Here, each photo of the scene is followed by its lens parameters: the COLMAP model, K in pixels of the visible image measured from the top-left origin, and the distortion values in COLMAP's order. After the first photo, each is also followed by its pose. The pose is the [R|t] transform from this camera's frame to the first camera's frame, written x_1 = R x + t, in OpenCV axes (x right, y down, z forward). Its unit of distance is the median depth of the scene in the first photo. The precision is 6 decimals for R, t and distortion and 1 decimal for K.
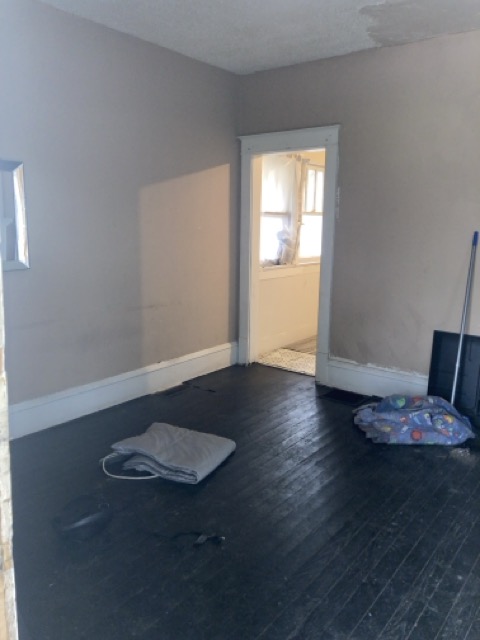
lens RADIAL K [[523.7, 0, 240.0], [0, 523.7, 320.0], [0, 0, 1]] dist [0.042372, -0.013153]
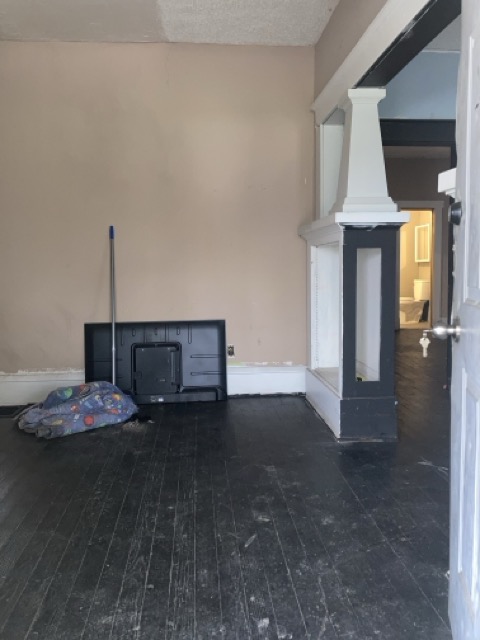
lens RADIAL K [[523.7, 0, 240.0], [0, 523.7, 320.0], [0, 0, 1]] dist [0.042372, -0.013153]
pose [[0.740261, -0.091630, 0.666047, -0.104675], [0.148920, 0.988408, -0.029535, 0.102636], [-0.655620, 0.121051, 0.745325, 0.038723]]
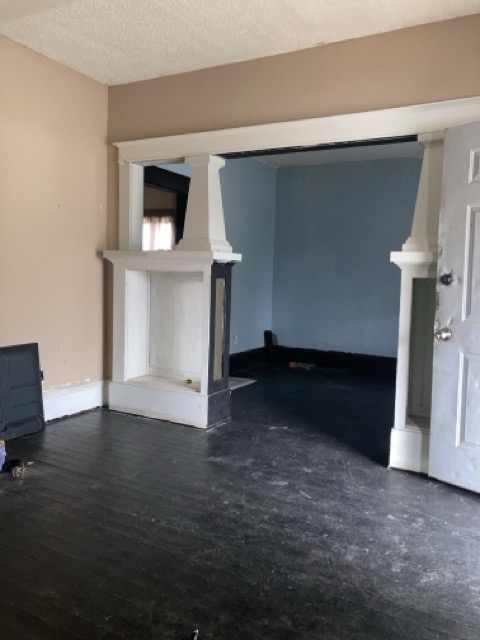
lens RADIAL K [[523.7, 0, 240.0], [0, 523.7, 320.0], [0, 0, 1]] dist [0.042372, -0.013153]
pose [[-0.151808, -0.101731, 0.983161, -0.508281], [0.156323, 0.979699, 0.125510, -0.063080], [-0.975970, 0.172744, -0.132823, 0.681352]]
